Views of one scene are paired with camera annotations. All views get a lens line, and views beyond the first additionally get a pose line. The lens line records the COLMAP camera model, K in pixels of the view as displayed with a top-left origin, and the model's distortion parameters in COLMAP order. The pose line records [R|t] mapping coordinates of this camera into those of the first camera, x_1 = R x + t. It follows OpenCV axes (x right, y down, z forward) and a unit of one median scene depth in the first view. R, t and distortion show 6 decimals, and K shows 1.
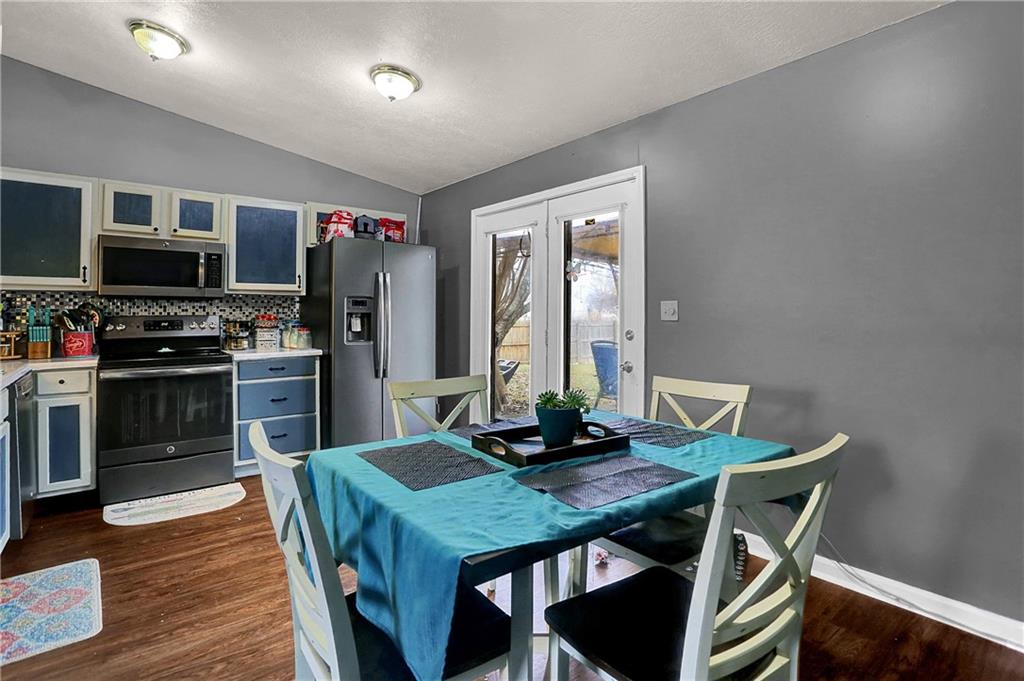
lens RADIAL K [[513.4, 0, 495.5], [0, 513.4, 321.2], [0, 0, 1]] dist [-0.037916, 0.013113]
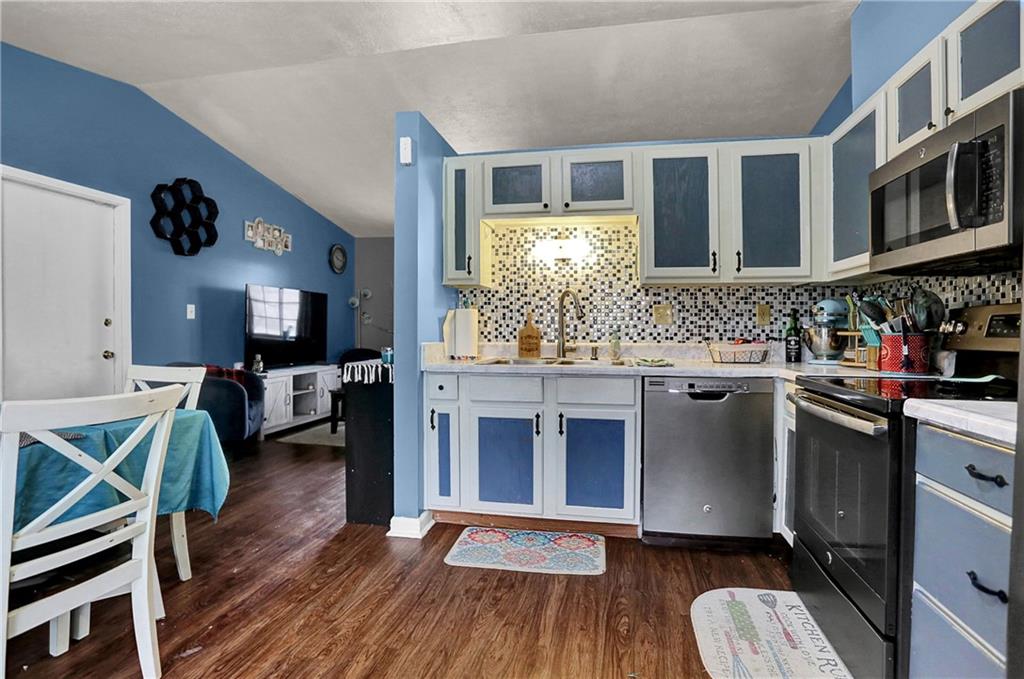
lens RADIAL K [[513.4, 0, 525.0], [0, 513.4, 352.2], [0, 0, 1]] dist [-0.037916, 0.013113]
pose [[-0.754266, 0.028493, -0.655950, -0.062370], [-0.006016, 0.998716, 0.050300, 0.014049], [0.656541, 0.041886, -0.753126, 1.117089]]
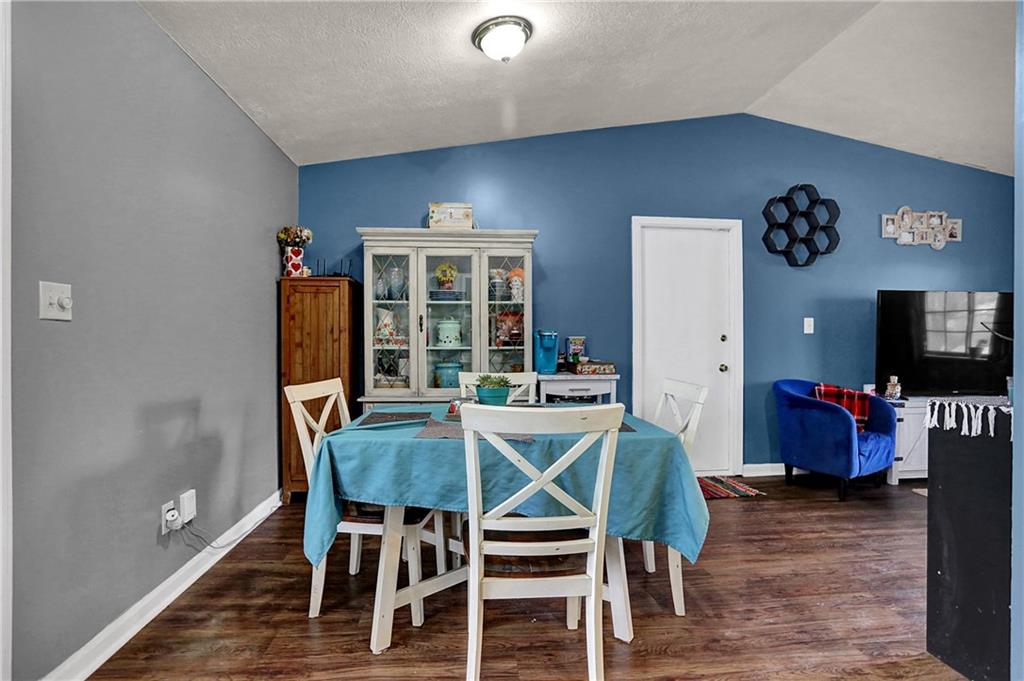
lens RADIAL K [[513.4, 0, 502.6], [0, 513.4, 336.2], [0, 0, 1]] dist [-0.037916, 0.013113]
pose [[-0.844626, 0.007225, 0.535307, -0.290516], [0.002362, 0.999949, -0.009769, 0.015451], [-0.535351, -0.006987, -0.844601, 0.982528]]
